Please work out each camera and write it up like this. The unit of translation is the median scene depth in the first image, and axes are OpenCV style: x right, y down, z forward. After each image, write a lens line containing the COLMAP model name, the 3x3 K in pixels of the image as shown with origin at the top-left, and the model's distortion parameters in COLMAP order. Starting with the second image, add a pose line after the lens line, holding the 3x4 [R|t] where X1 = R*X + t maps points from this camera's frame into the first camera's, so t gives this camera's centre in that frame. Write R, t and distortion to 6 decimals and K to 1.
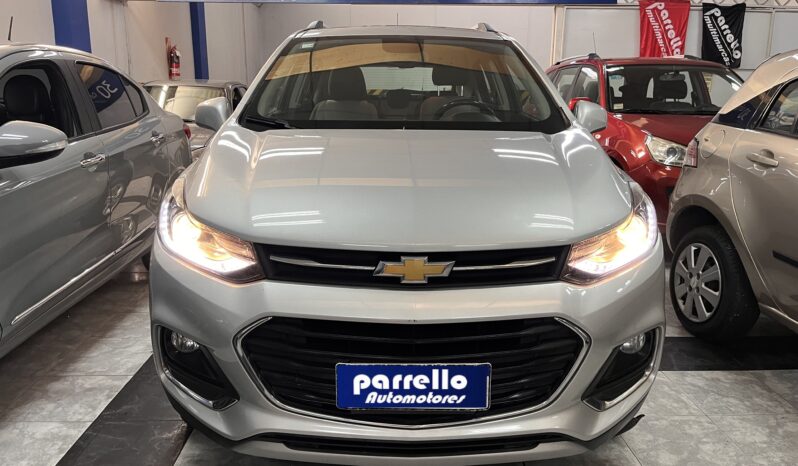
lens RADIAL K [[620.6, 0, 399.0], [0, 620.6, 233.0], [0, 0, 1]] dist [0.096777, -0.182242]
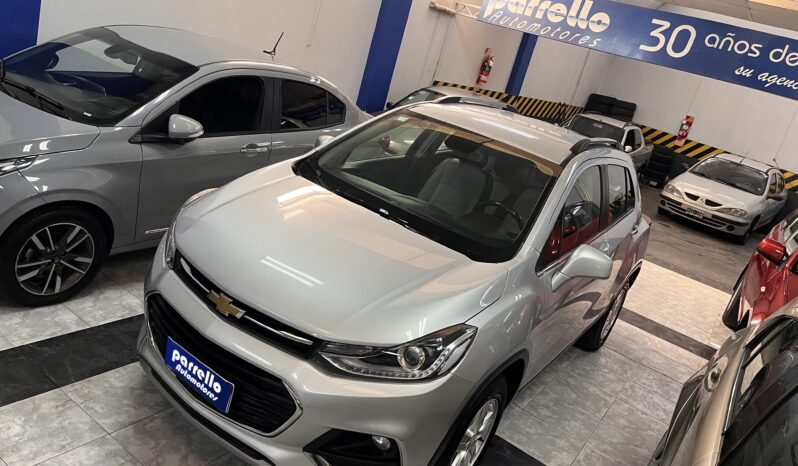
lens RADIAL K [[620.6, 0, 399.0], [0, 620.6, 233.0], [0, 0, 1]] dist [0.096777, -0.182242]
pose [[0.781751, 0.381764, -0.493074, 1.014592], [-0.374753, 0.919604, 0.117848, -0.426954], [0.498423, 0.092653, 0.861968, -0.091812]]
